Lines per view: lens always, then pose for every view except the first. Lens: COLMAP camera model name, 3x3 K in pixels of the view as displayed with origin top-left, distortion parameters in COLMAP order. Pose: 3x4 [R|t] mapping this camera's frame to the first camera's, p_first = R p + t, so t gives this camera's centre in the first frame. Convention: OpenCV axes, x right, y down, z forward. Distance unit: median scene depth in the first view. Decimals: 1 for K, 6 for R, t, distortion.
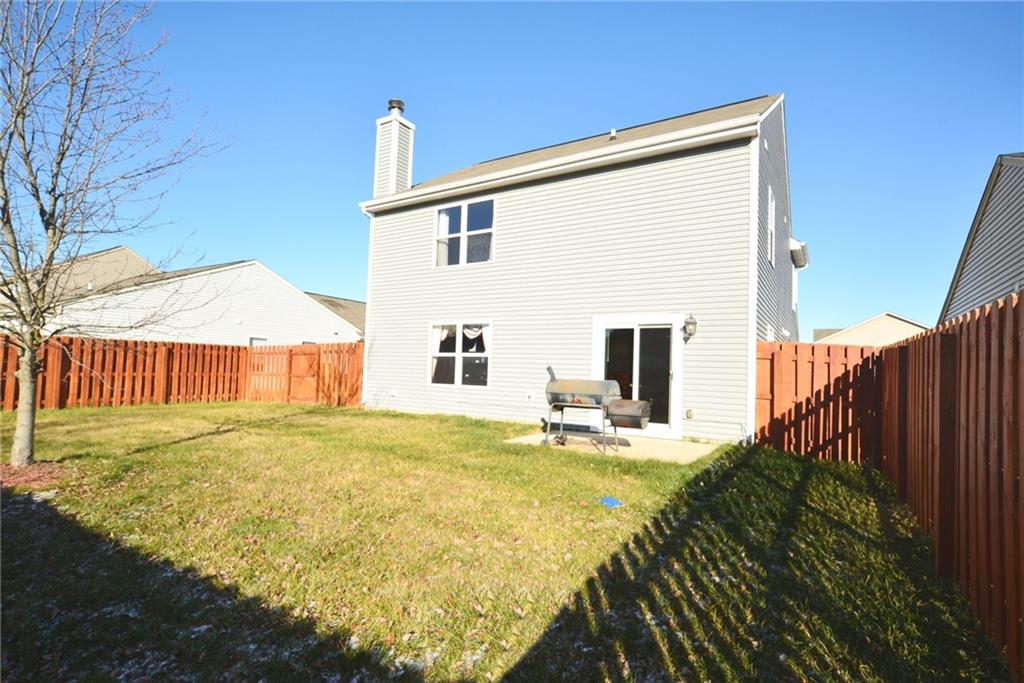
lens RADIAL K [[508.9, 0, 508.6], [0, 508.9, 349.3], [0, 0, 1]] dist [-0.003910, 0.000716]
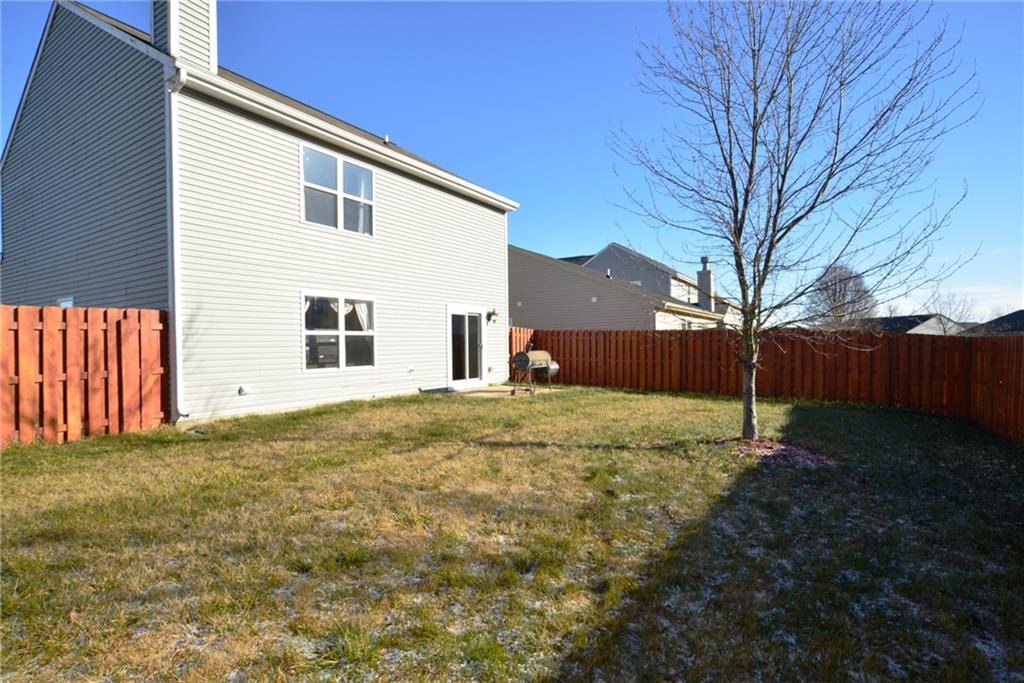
lens RADIAL K [[508.9, 0, 508.6], [0, 508.9, 349.3], [0, 0, 1]] dist [-0.003910, 0.000716]
pose [[0.012196, -0.045422, 0.998893, -0.975469], [-0.030175, 0.998496, 0.045773, -0.010453], [-0.999470, -0.030700, 0.010807, 0.700973]]
